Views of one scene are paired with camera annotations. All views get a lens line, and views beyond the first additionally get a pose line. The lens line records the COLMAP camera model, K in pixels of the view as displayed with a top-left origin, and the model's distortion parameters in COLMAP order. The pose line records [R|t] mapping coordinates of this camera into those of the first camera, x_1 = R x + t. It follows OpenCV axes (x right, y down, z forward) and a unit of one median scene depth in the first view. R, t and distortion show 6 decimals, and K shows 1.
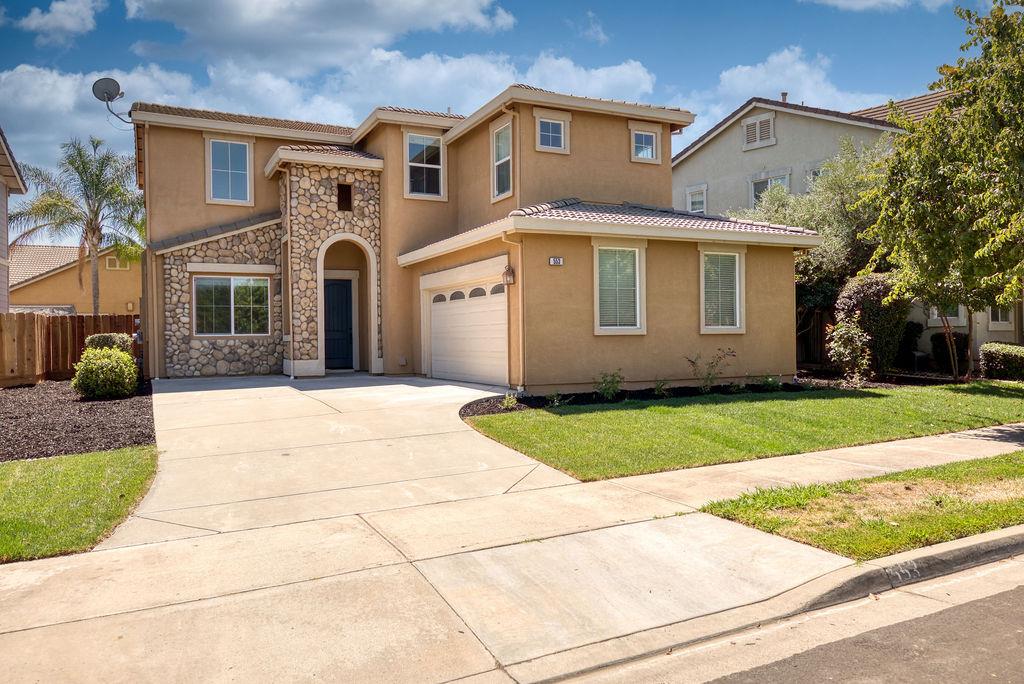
lens RADIAL K [[741.8, 0, 572.2], [0, 741.8, 344.0], [0, 0, 1]] dist [0.025355, 0.009221]
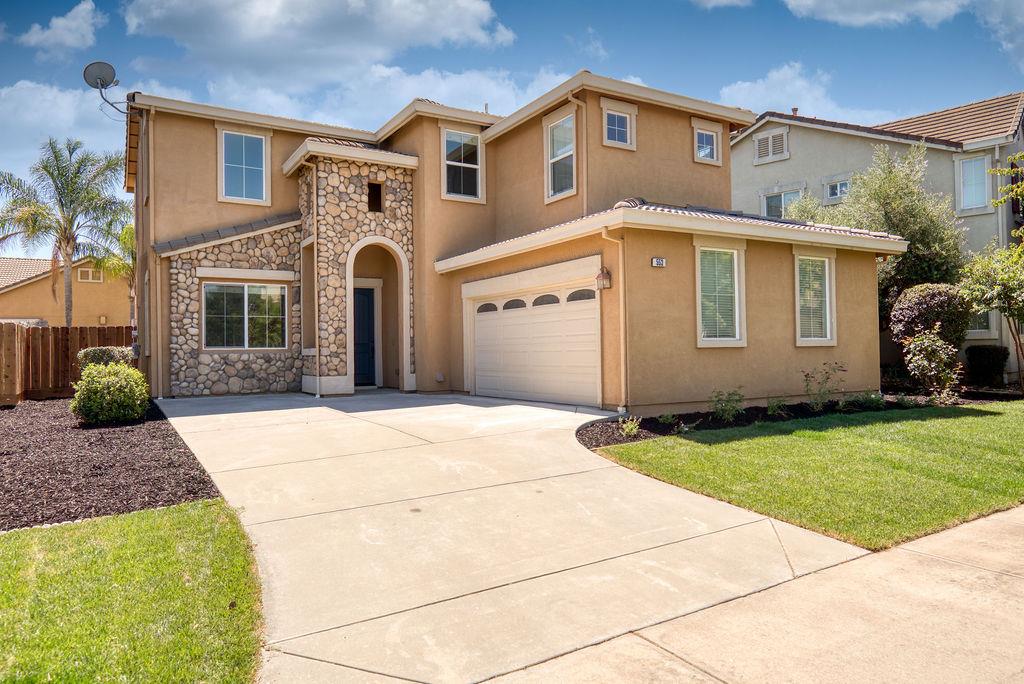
lens RADIAL K [[679.6, 0, 564.2], [0, 679.6, 344.6], [0, 0, 1]] dist [0.027575, -0.005903]
pose [[0.997075, -0.000536, 0.076423, -0.144343], [0.002064, 0.999800, -0.019917, 0.000428], [-0.076397, 0.020016, 0.996877, 0.160819]]
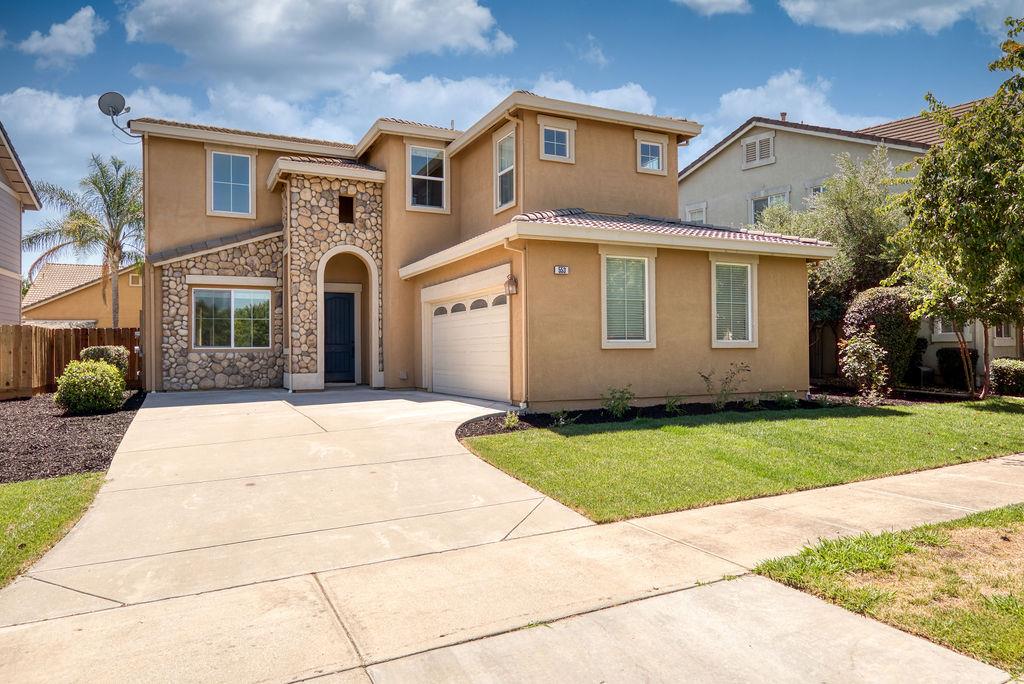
lens RADIAL K [[679.6, 0, 564.2], [0, 679.6, 344.6], [0, 0, 1]] dist [0.027575, -0.005903]
pose [[0.999949, 0.003128, -0.009606, -0.007102], [-0.003329, 0.999774, -0.020993, 0.000995], [0.009538, 0.021024, 0.999733, 0.103421]]
